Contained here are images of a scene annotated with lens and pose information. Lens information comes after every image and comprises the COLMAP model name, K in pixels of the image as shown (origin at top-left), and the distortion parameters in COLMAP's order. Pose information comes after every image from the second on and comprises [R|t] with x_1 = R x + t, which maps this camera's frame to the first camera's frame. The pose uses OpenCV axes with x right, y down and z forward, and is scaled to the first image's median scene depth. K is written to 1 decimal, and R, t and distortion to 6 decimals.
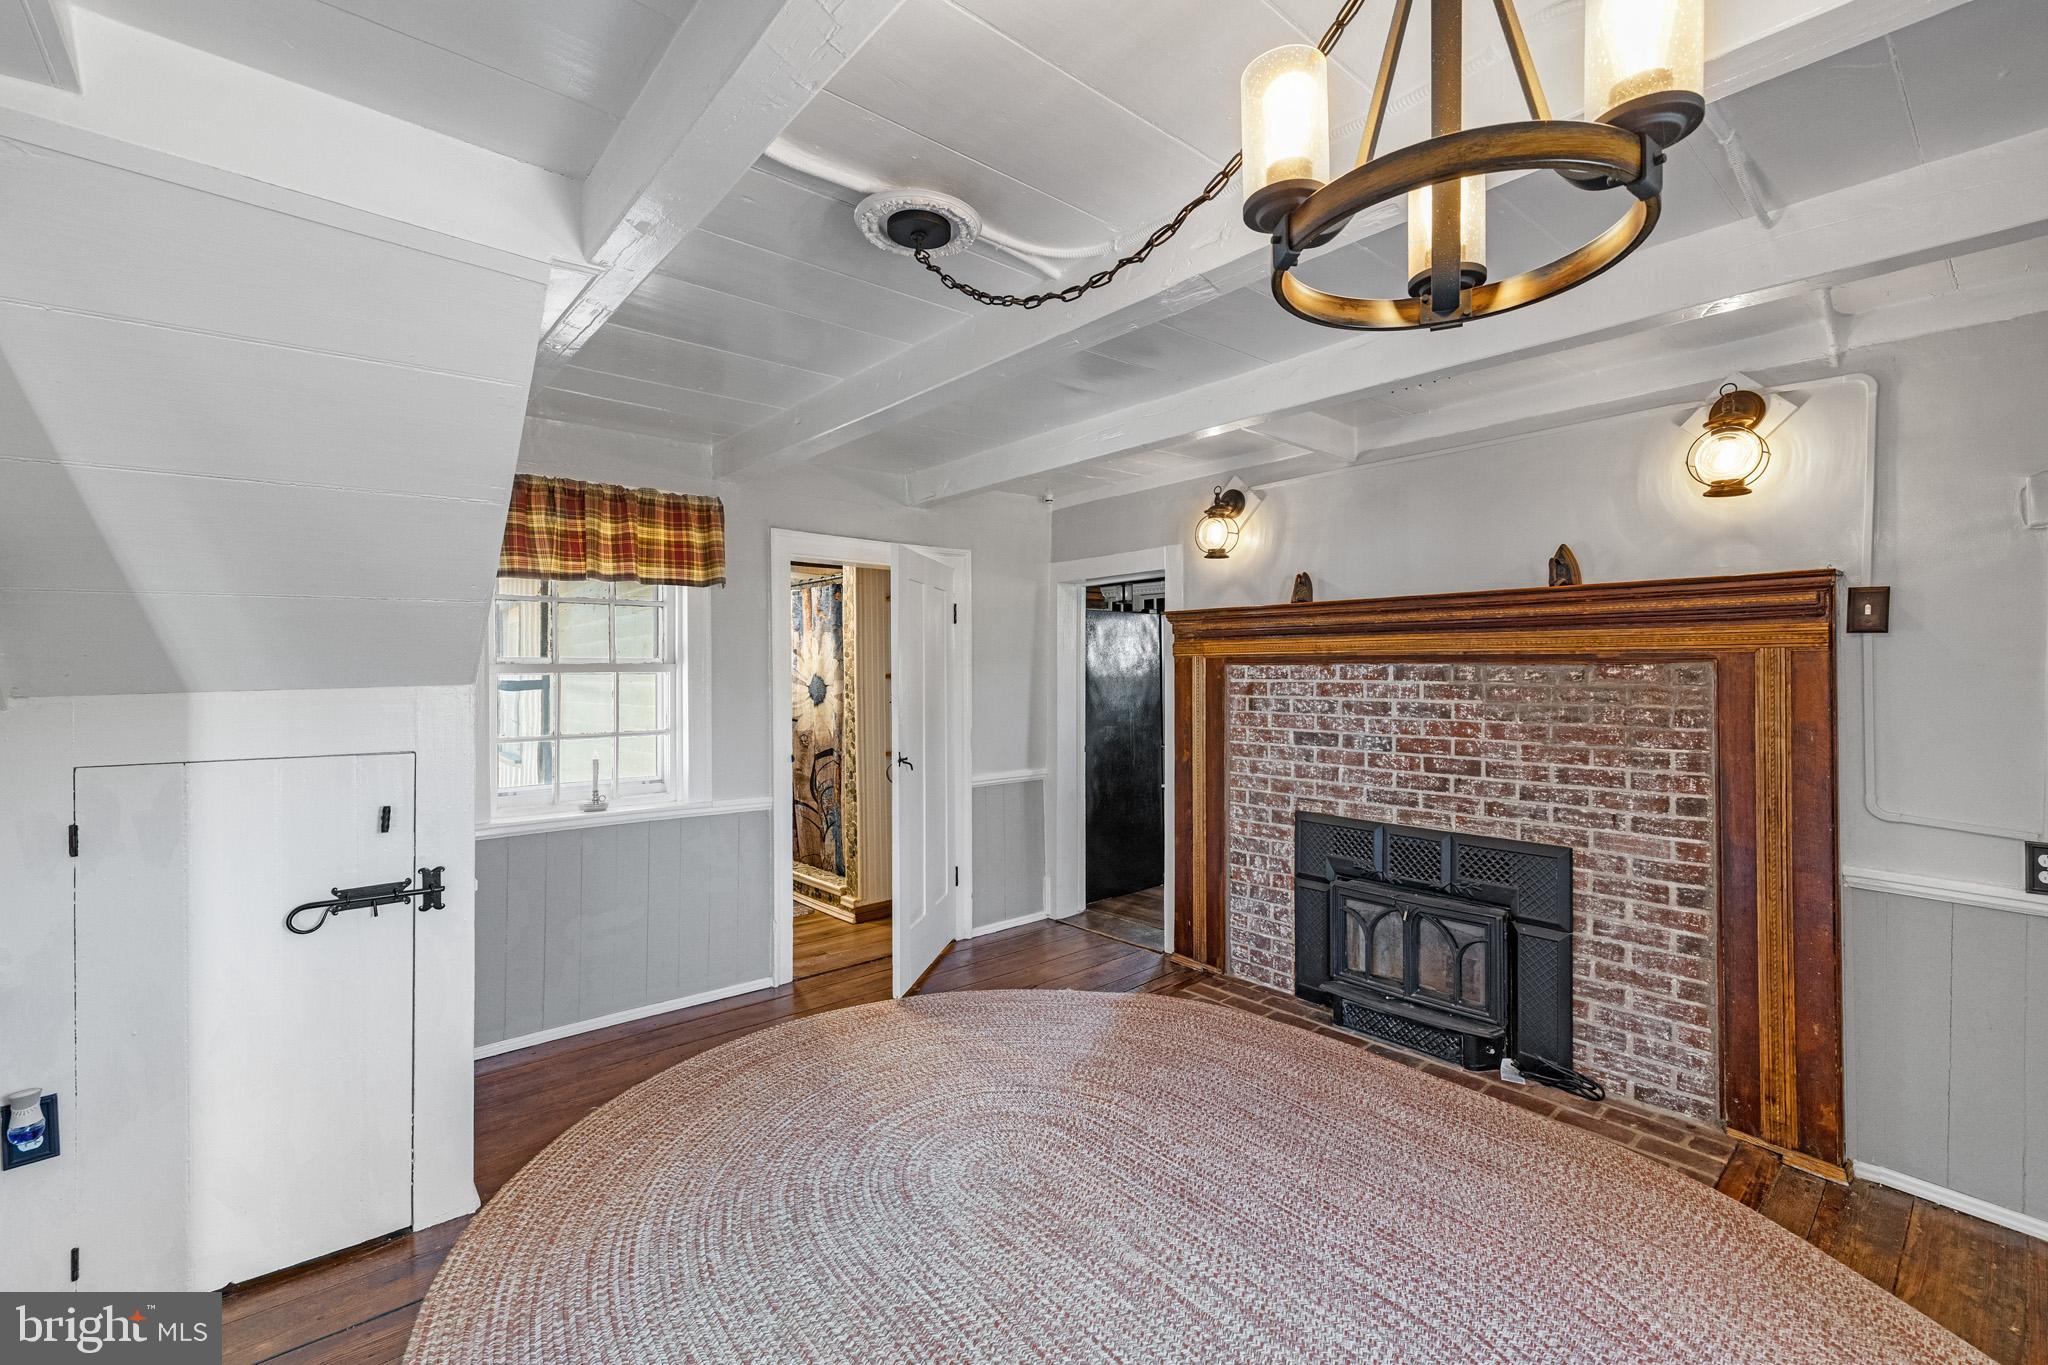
lens RADIAL K [[870.6, 0, 1025.5], [0, 870.6, 671.2], [0, 0, 1]] dist [-0.001343, 0.001547]
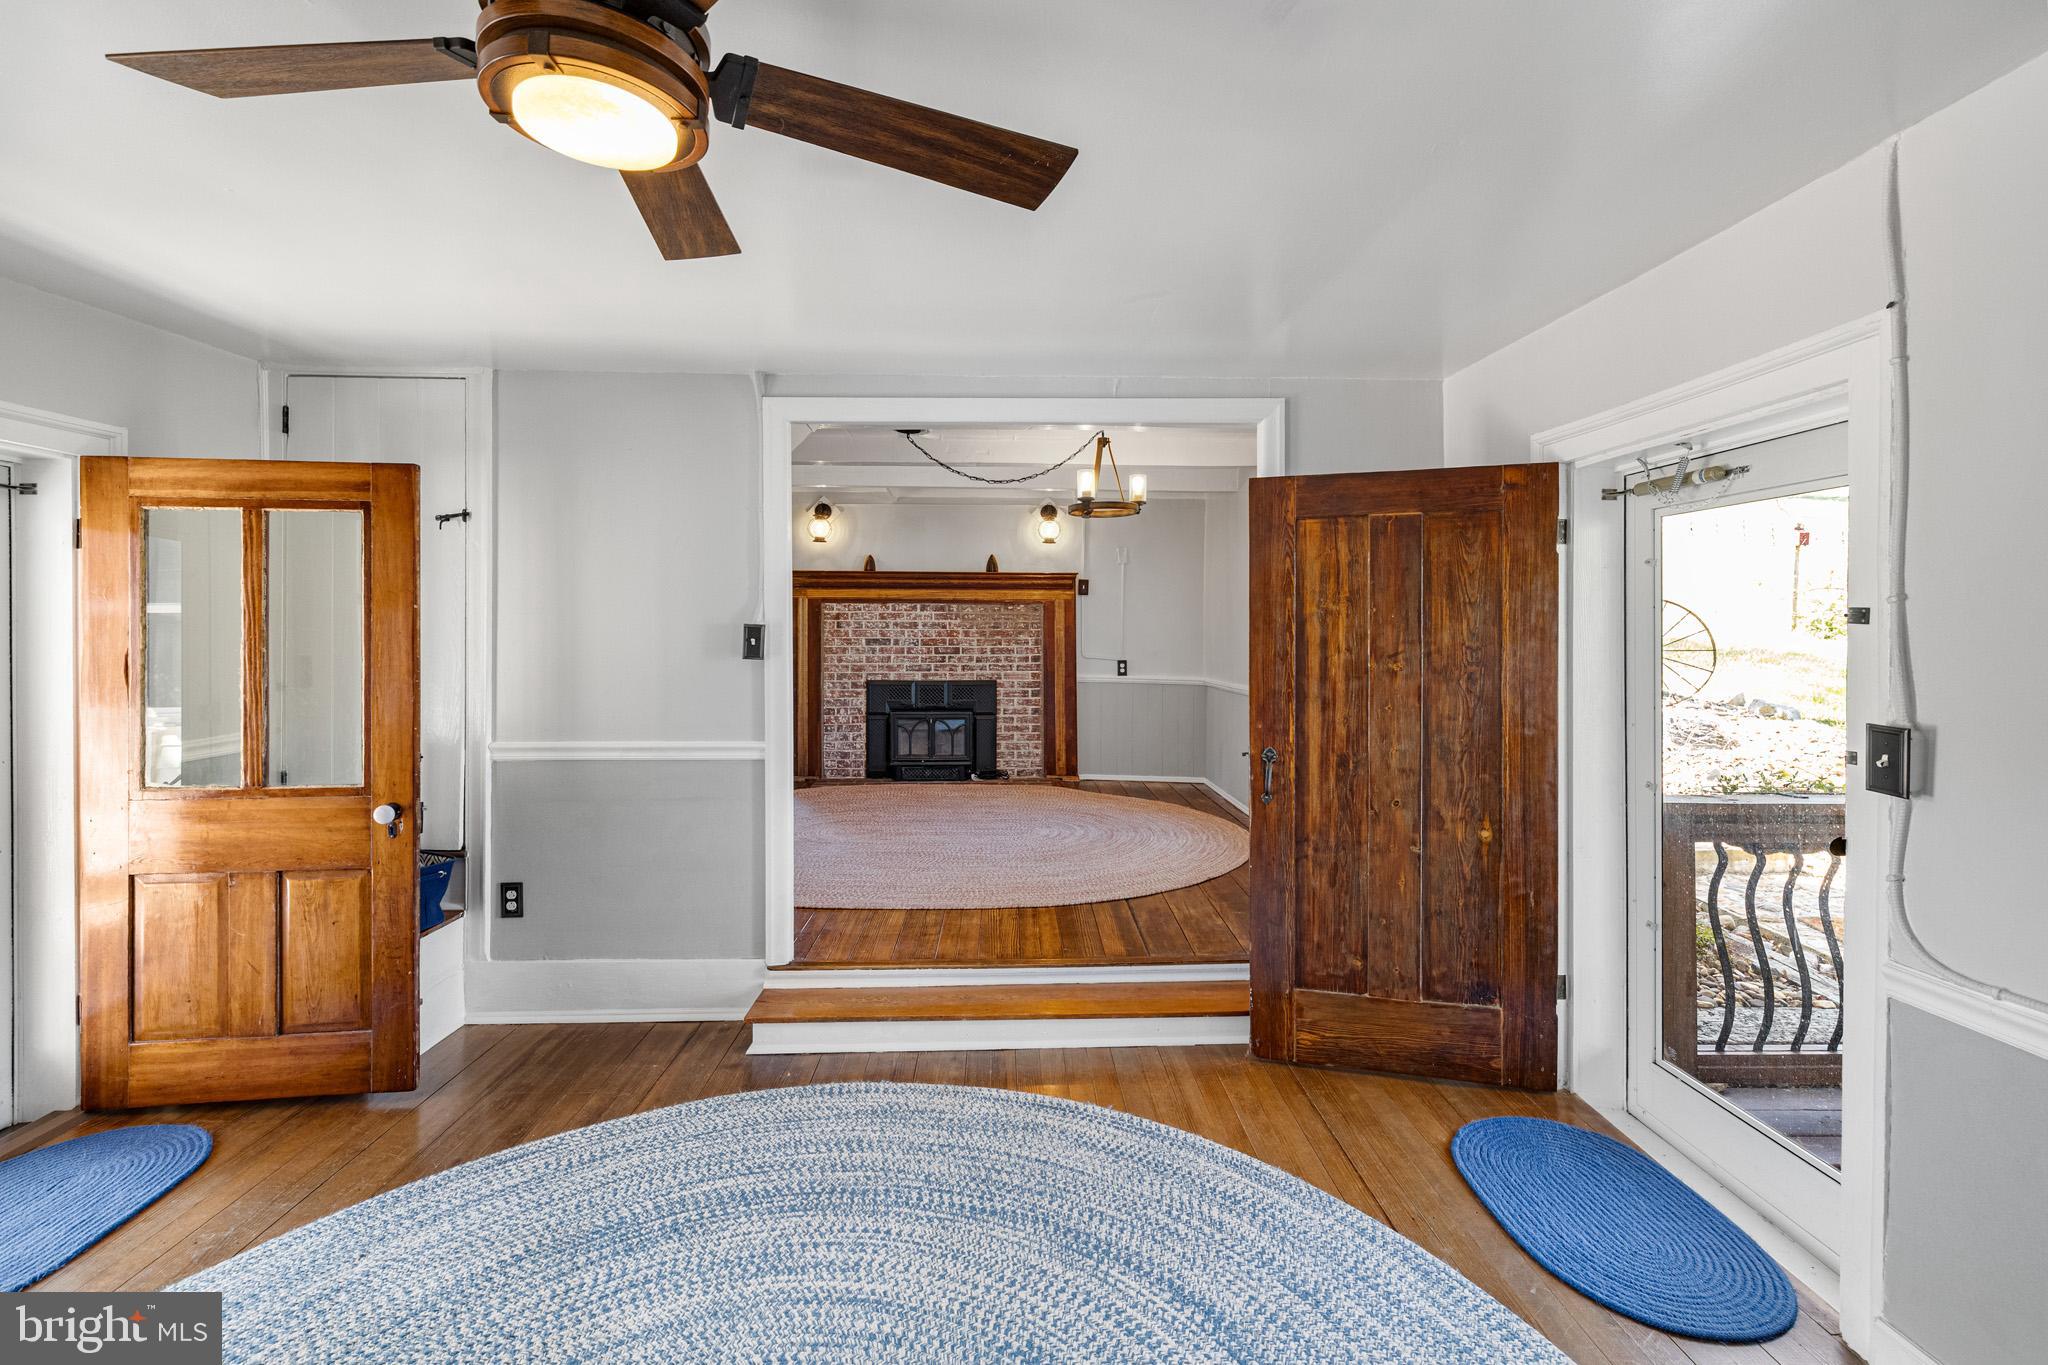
lens RADIAL K [[870.6, 0, 1017.4], [0, 870.6, 631.7], [0, 0, 1]] dist [-0.001343, 0.001547]
pose [[0.627196, 0.001118, 0.778860, -1.063569], [-0.003608, 0.999992, 0.001470, 0.055524], [-0.778853, -0.003732, 0.627196, -0.492109]]
